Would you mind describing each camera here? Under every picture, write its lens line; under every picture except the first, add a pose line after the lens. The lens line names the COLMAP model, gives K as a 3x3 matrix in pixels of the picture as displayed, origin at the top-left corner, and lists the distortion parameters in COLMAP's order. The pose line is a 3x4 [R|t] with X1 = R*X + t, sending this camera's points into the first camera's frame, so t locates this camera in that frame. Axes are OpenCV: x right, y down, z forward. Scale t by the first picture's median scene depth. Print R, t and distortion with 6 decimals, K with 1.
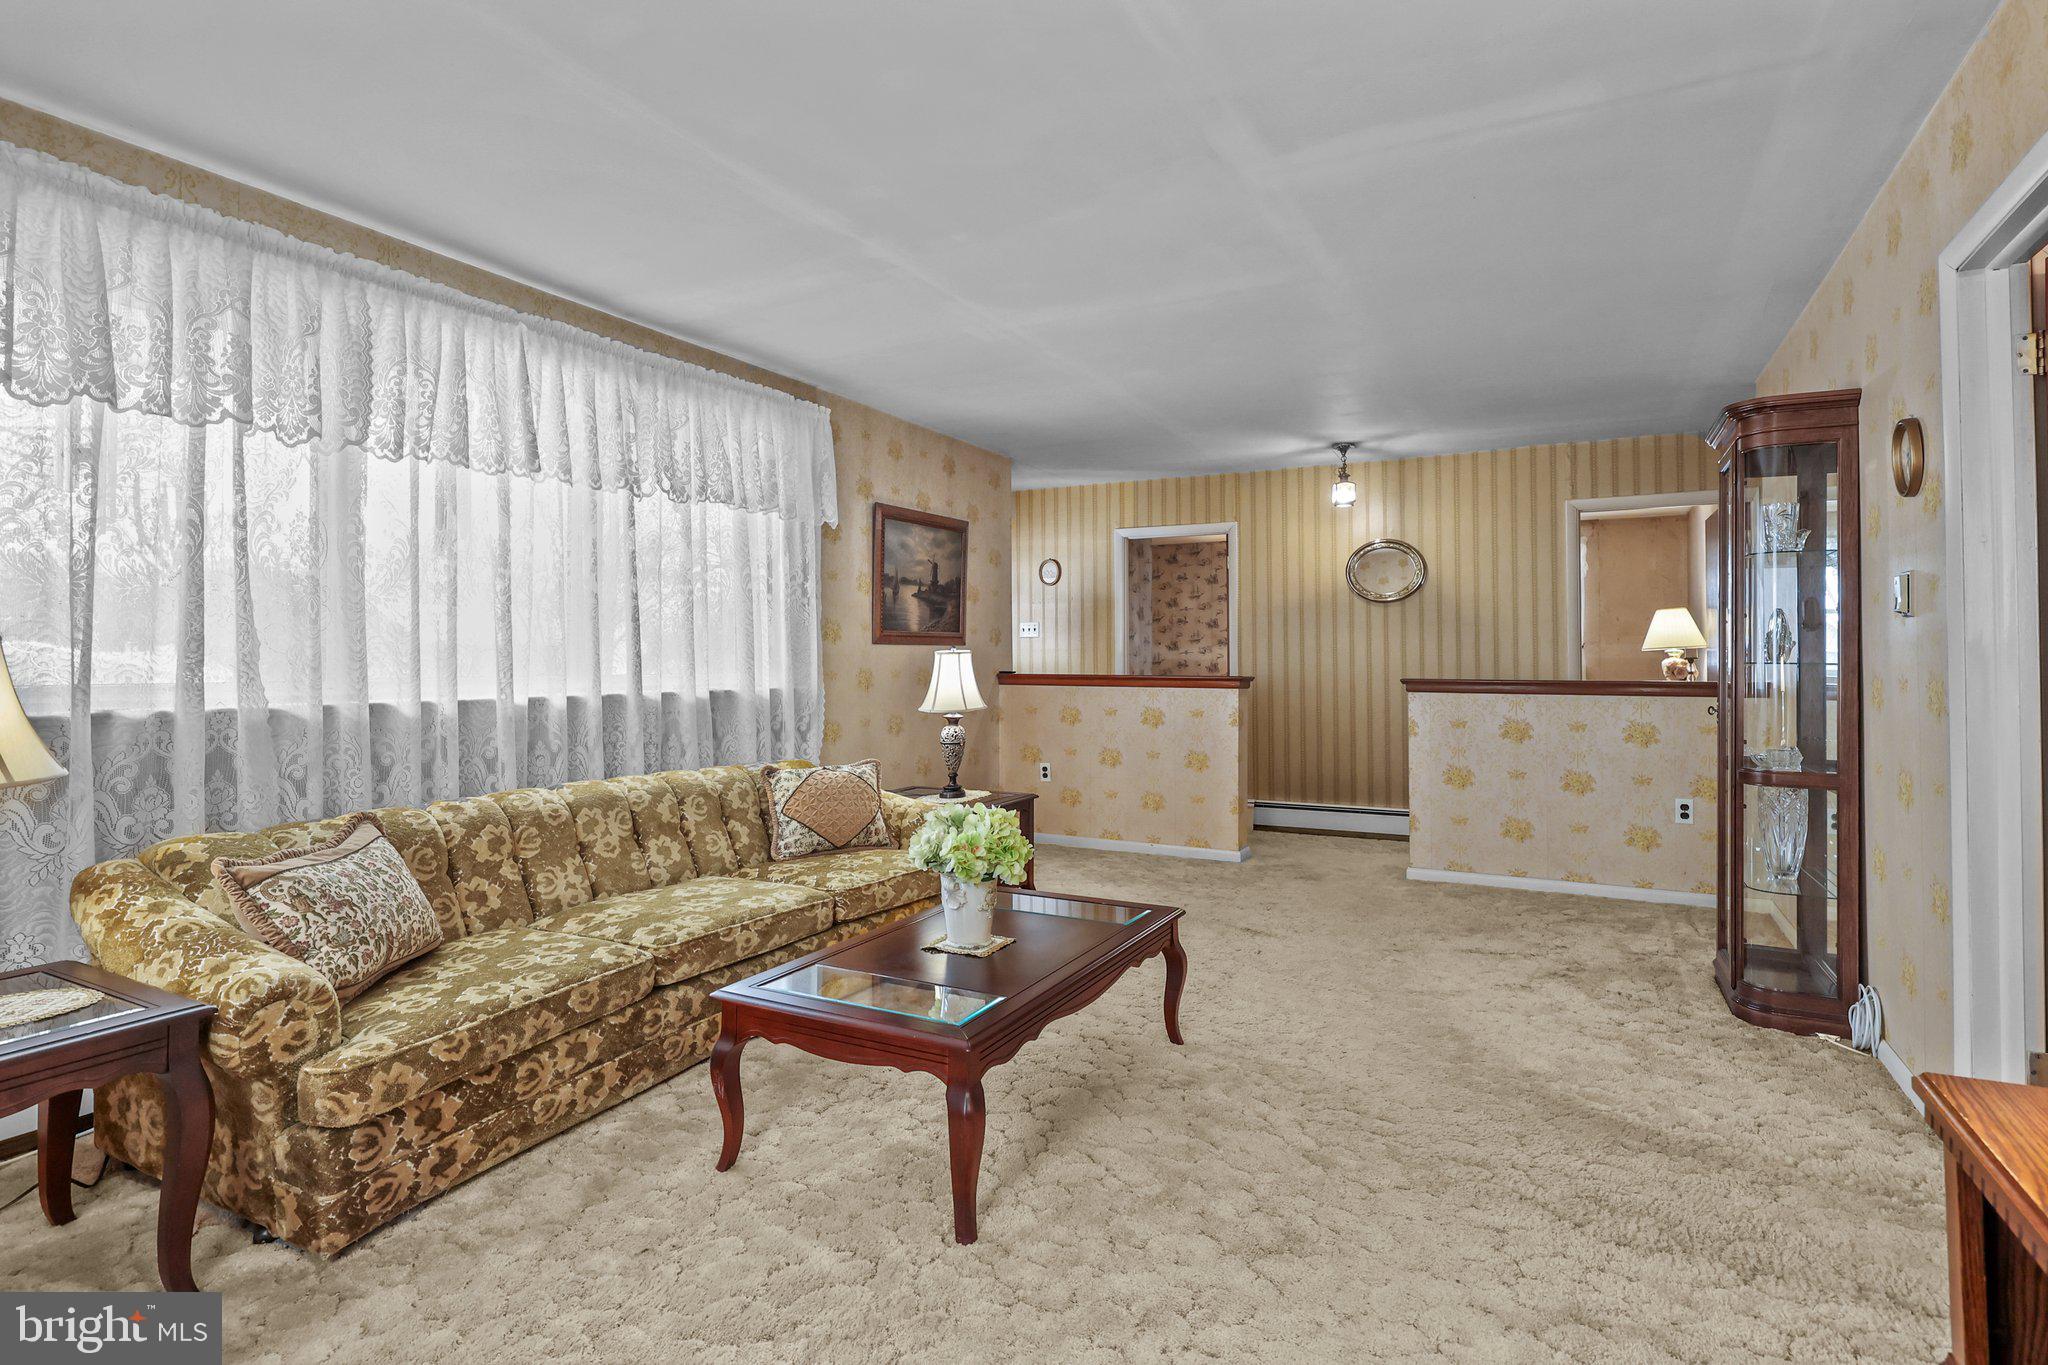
lens RADIAL K [[1036.8, 0, 1041.0], [0, 1036.8, 646.4], [0, 0, 1]] dist [-0.000079, -0.000137]
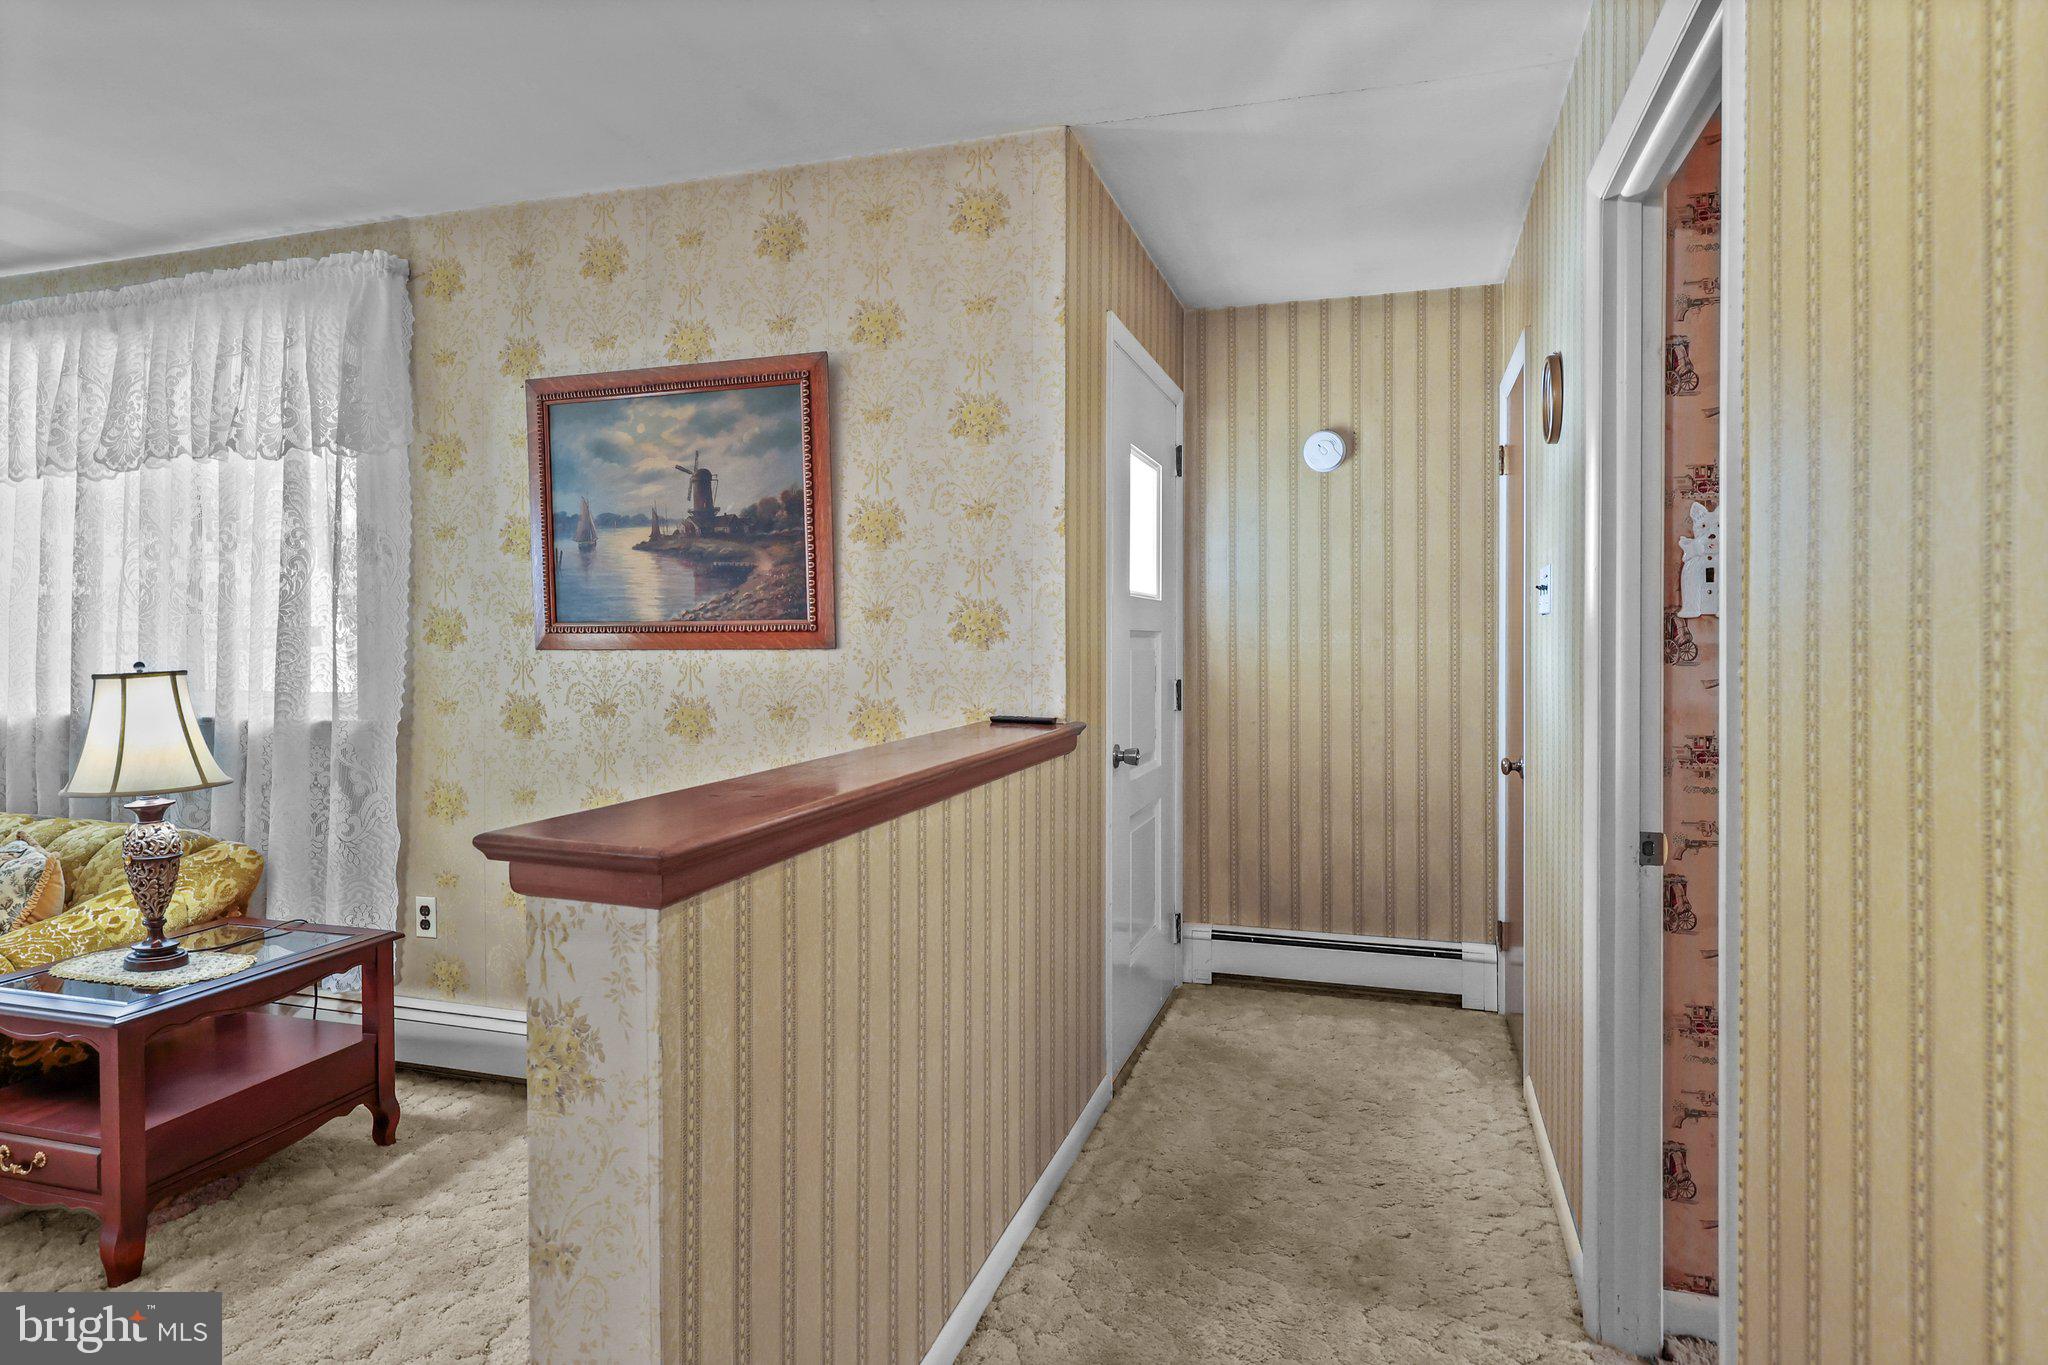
lens RADIAL K [[1117.0, 0, 1012.5], [0, 1117.0, 653.7], [0, 0, 1]] dist [0.001185, 0.001568]
pose [[0.170720, 0.012000, -0.985246, 0.415585], [0.011854, 0.999828, 0.014232, -0.004870], [0.985248, -0.014109, 0.170549, 1.069364]]
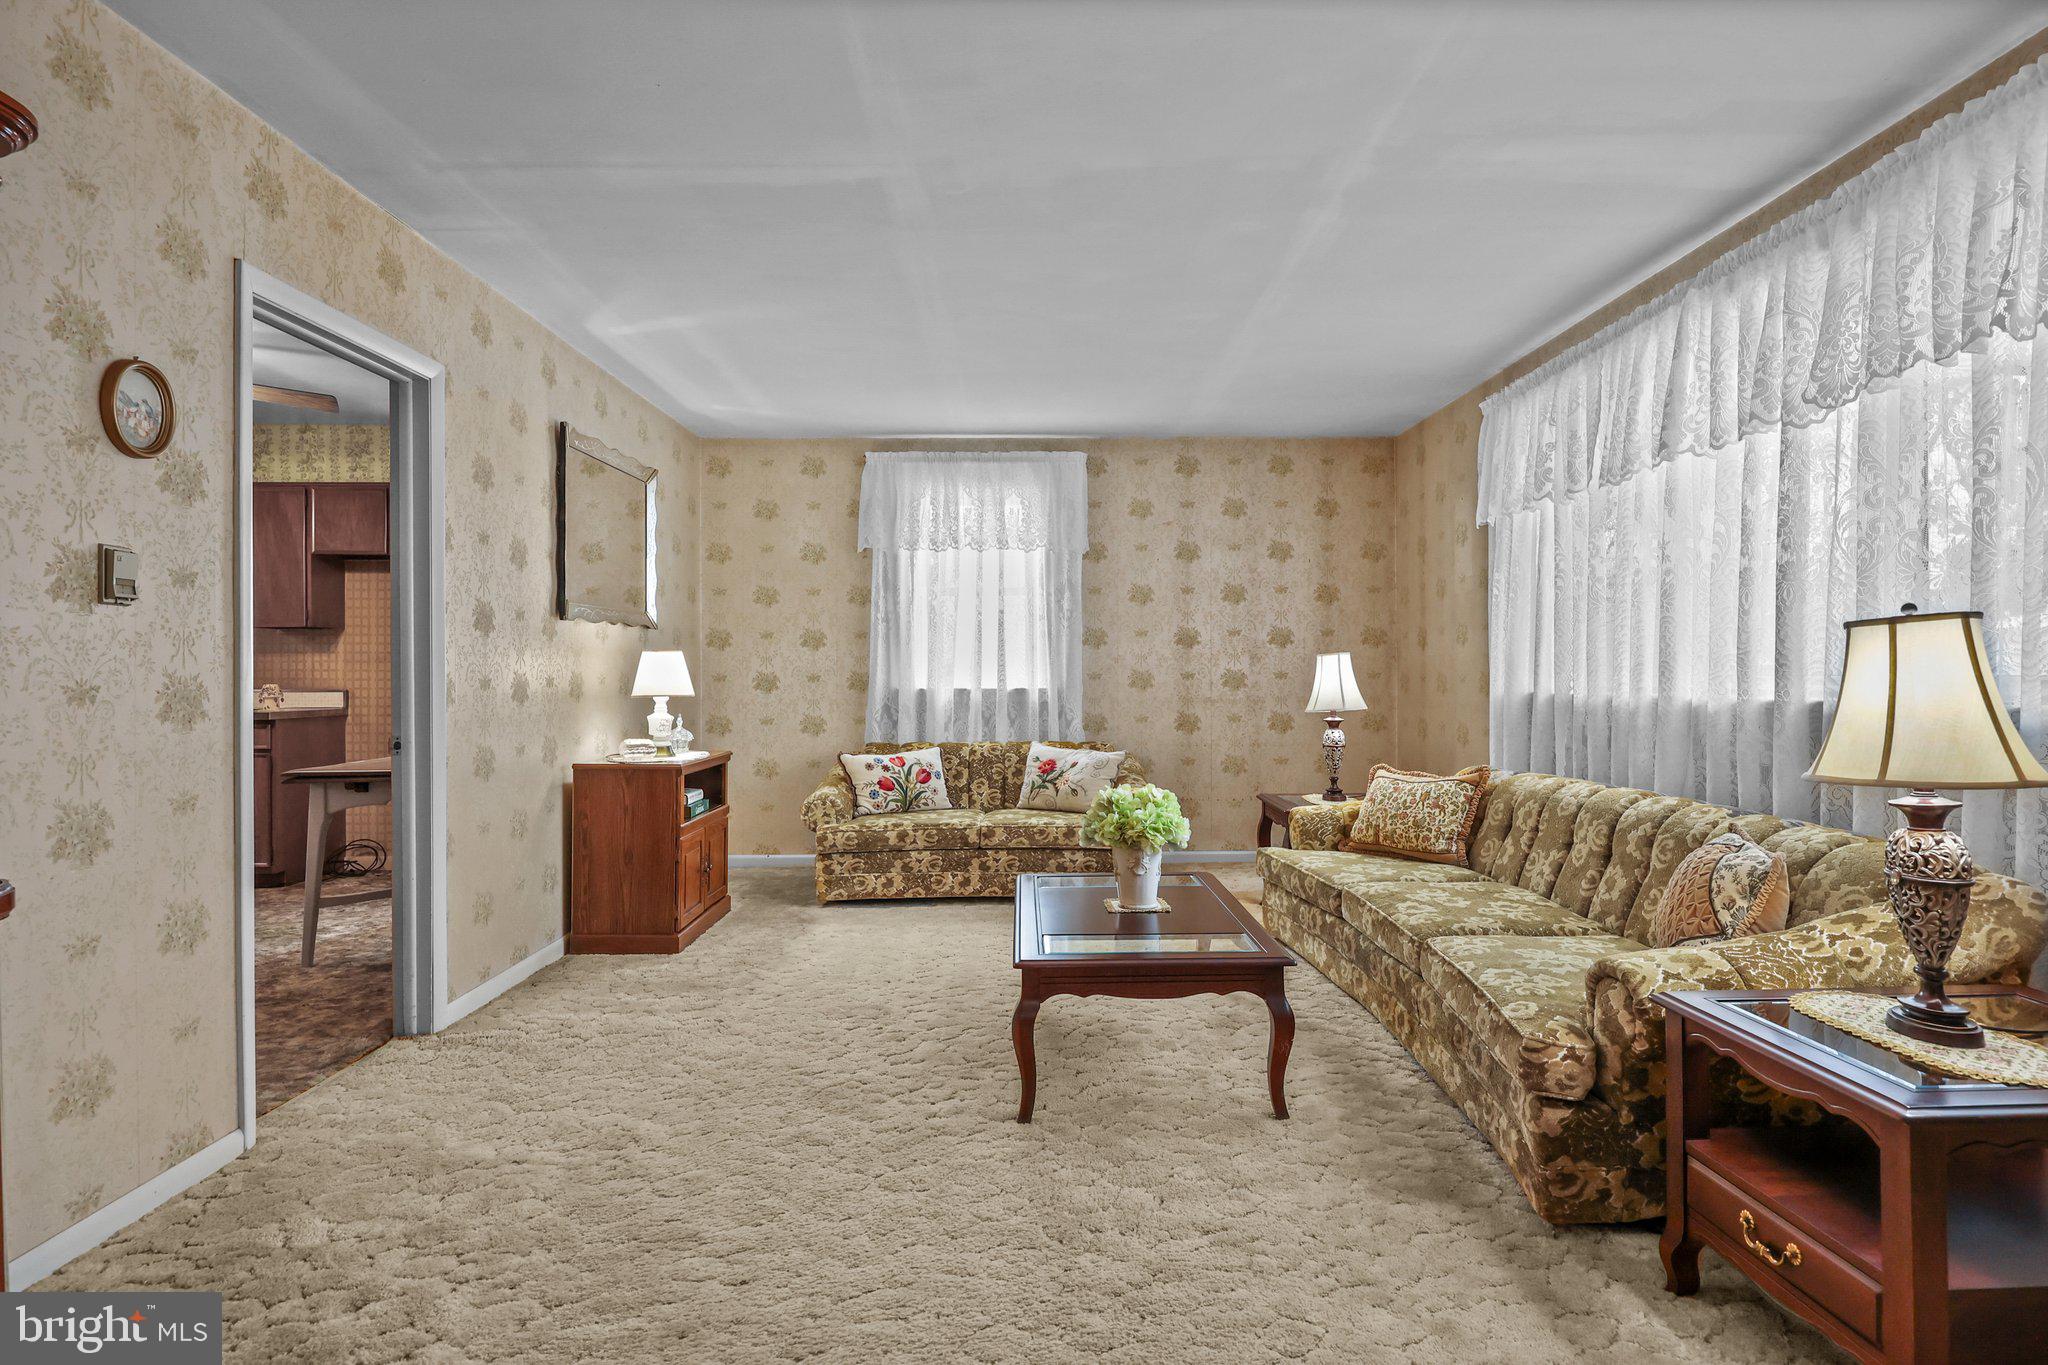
lens RADIAL K [[1117.0, 0, 1022.1], [0, 1117.0, 677.6], [0, 0, 1]] dist [0.001185, 0.001568]
pose [[-0.881907, 0.007352, -0.471366, 0.300016], [0.012242, 0.999898, -0.007308, 0.019172], [0.471264, -0.012215, -0.881908, 0.972059]]
